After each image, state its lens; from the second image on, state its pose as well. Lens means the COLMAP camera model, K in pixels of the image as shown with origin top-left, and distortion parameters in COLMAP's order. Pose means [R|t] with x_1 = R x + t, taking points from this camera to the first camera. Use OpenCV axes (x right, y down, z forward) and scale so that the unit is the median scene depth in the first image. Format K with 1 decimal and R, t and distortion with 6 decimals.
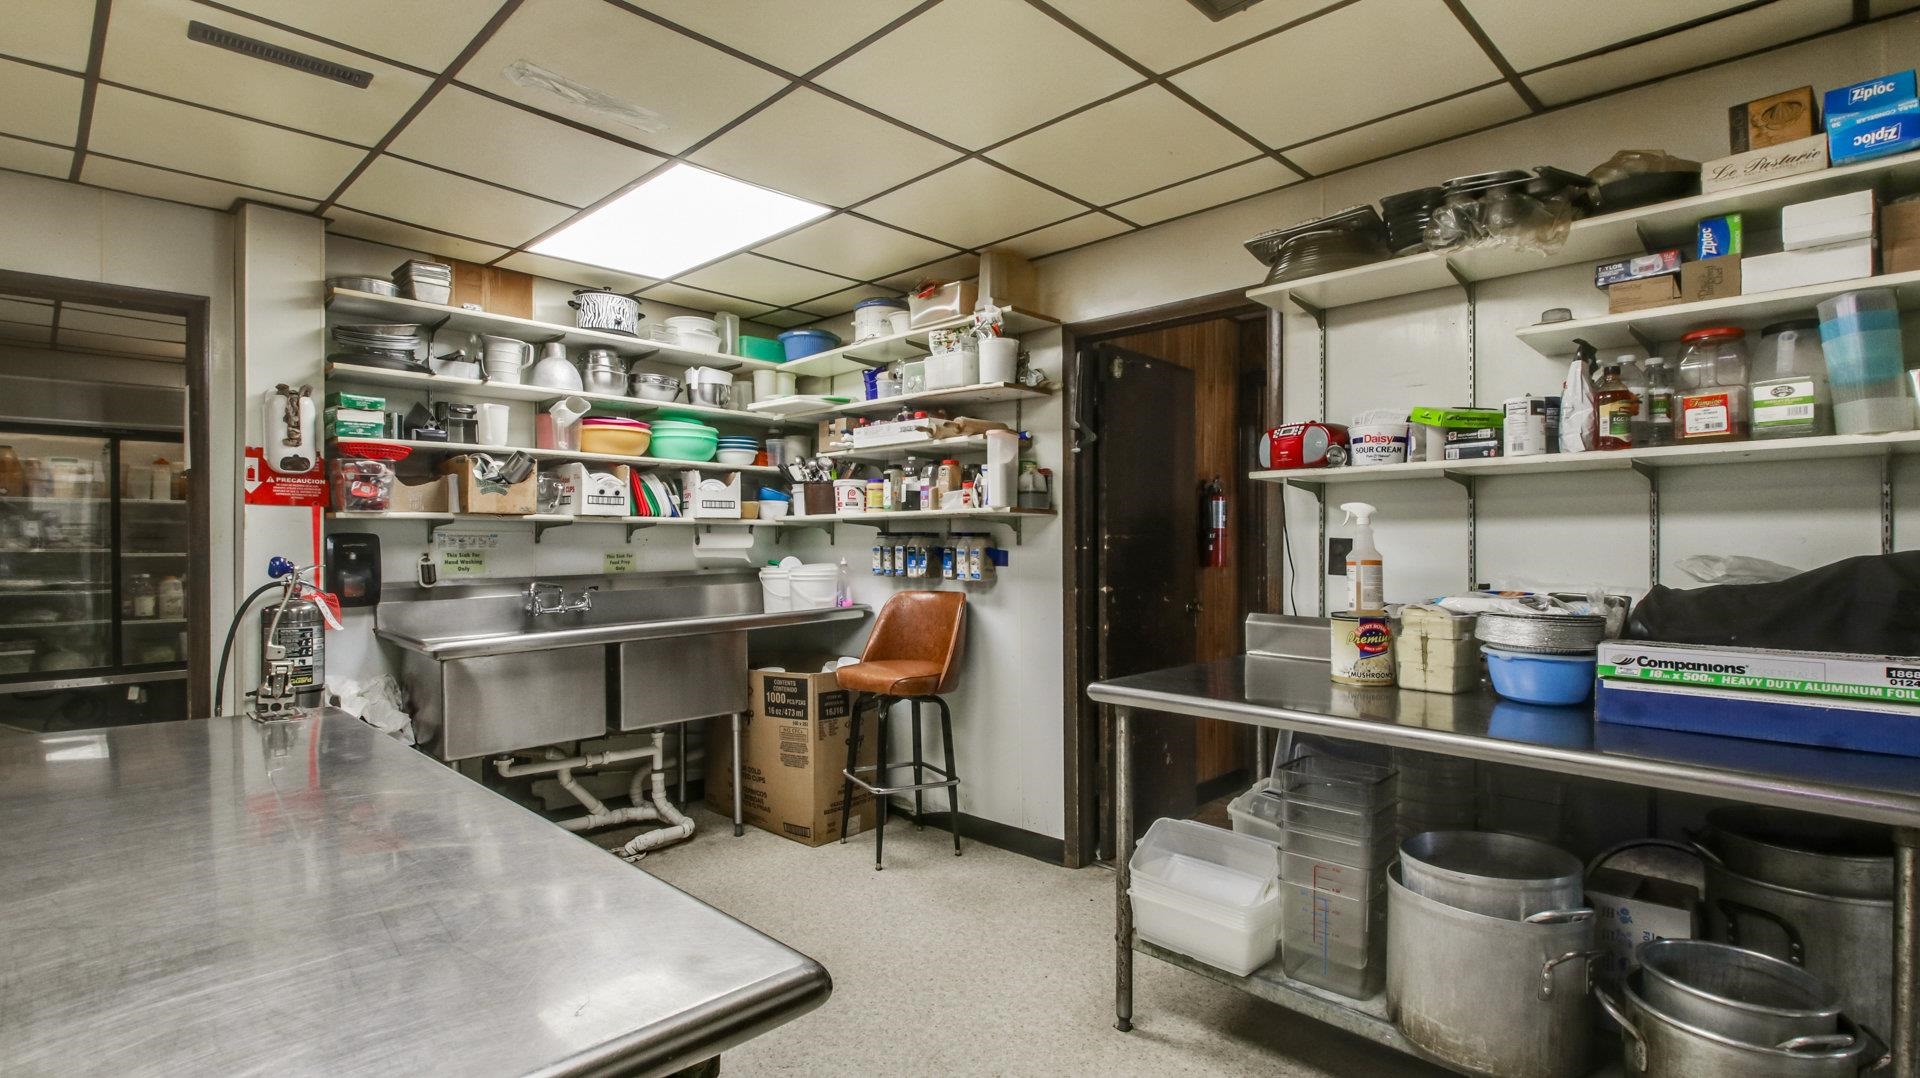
lens RADIAL K [[919.5, 0, 958.6], [0, 919.5, 540.5], [0, 0, 1]] dist [0.015452, -0.000116]
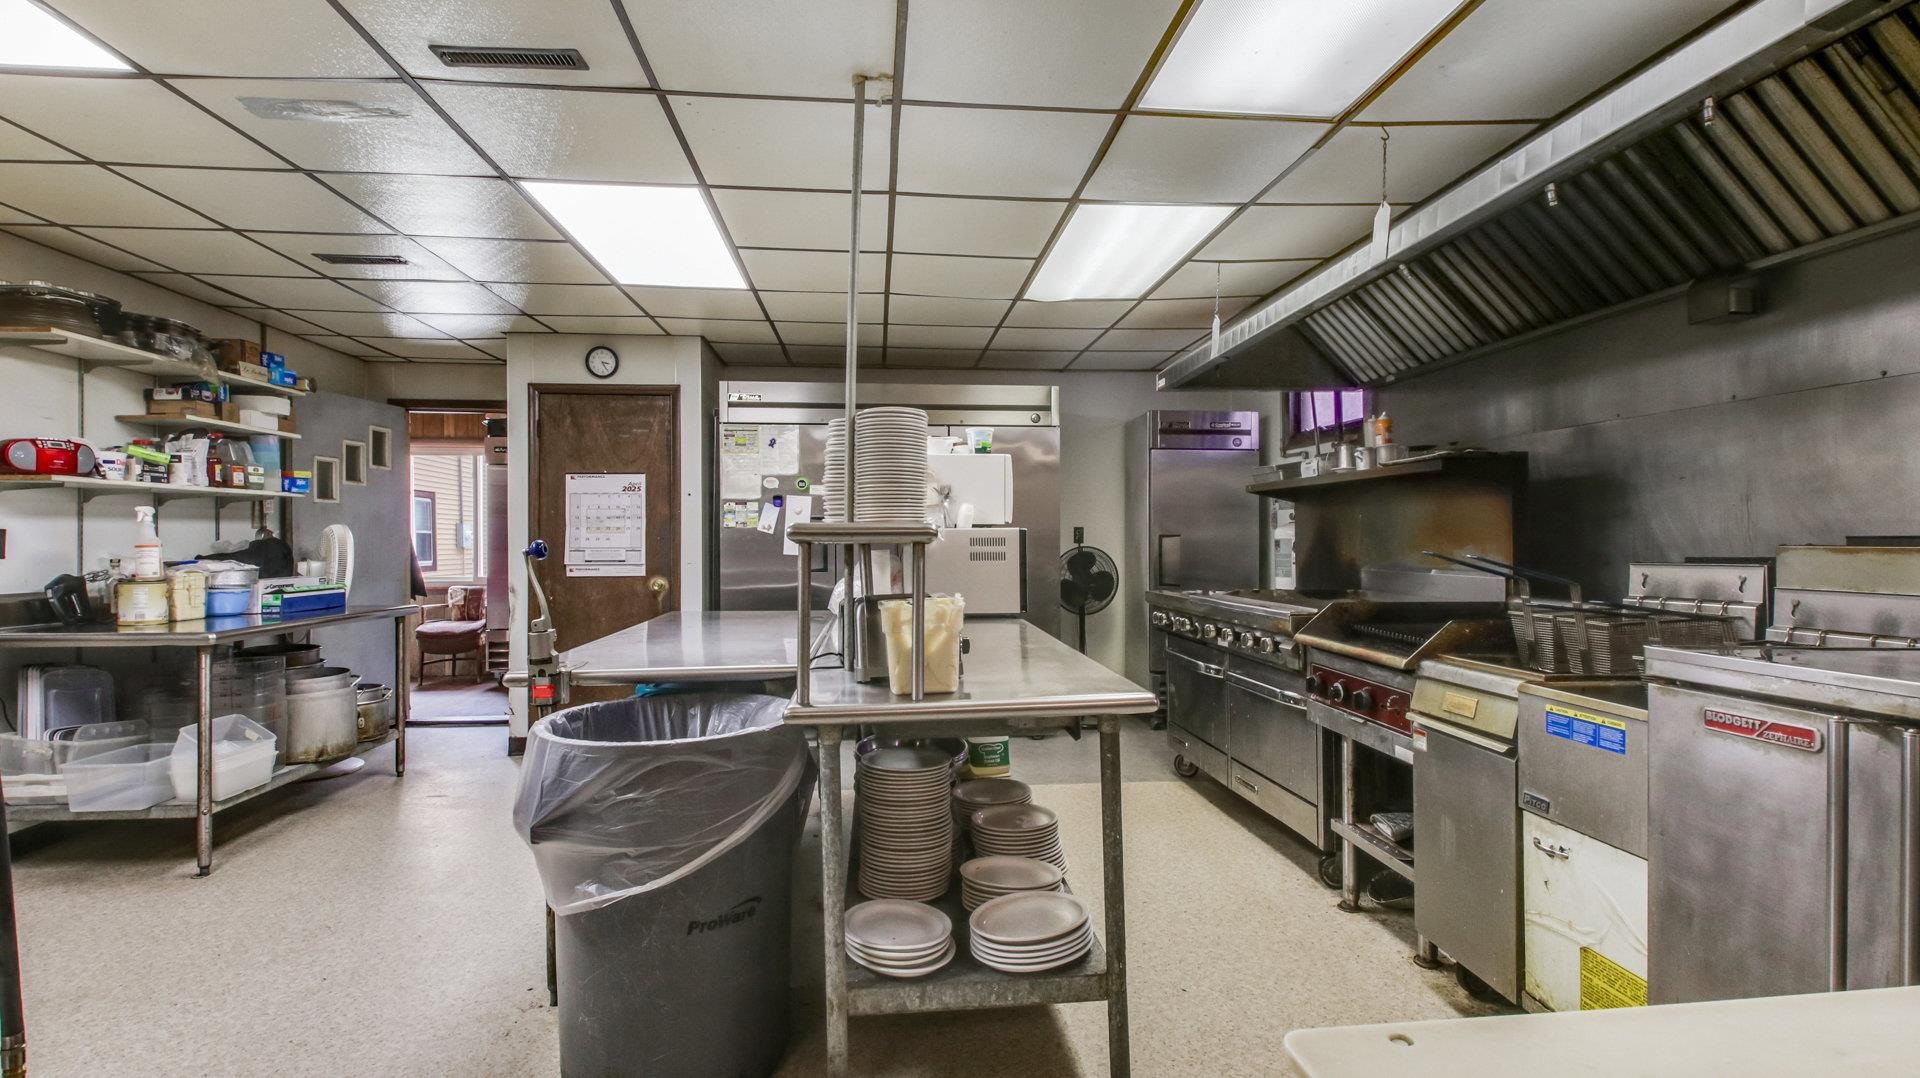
lens RADIAL K [[919.5, 0, 964.7], [0, 919.5, 540.0], [0, 0, 1]] dist [0.015452, -0.000116]
pose [[-0.767008, 0.000849, 0.641636, -1.704198], [0.002194, 0.999997, 0.001300, 0.016074], [-0.641633, 0.002405, -0.767008, 1.404225]]
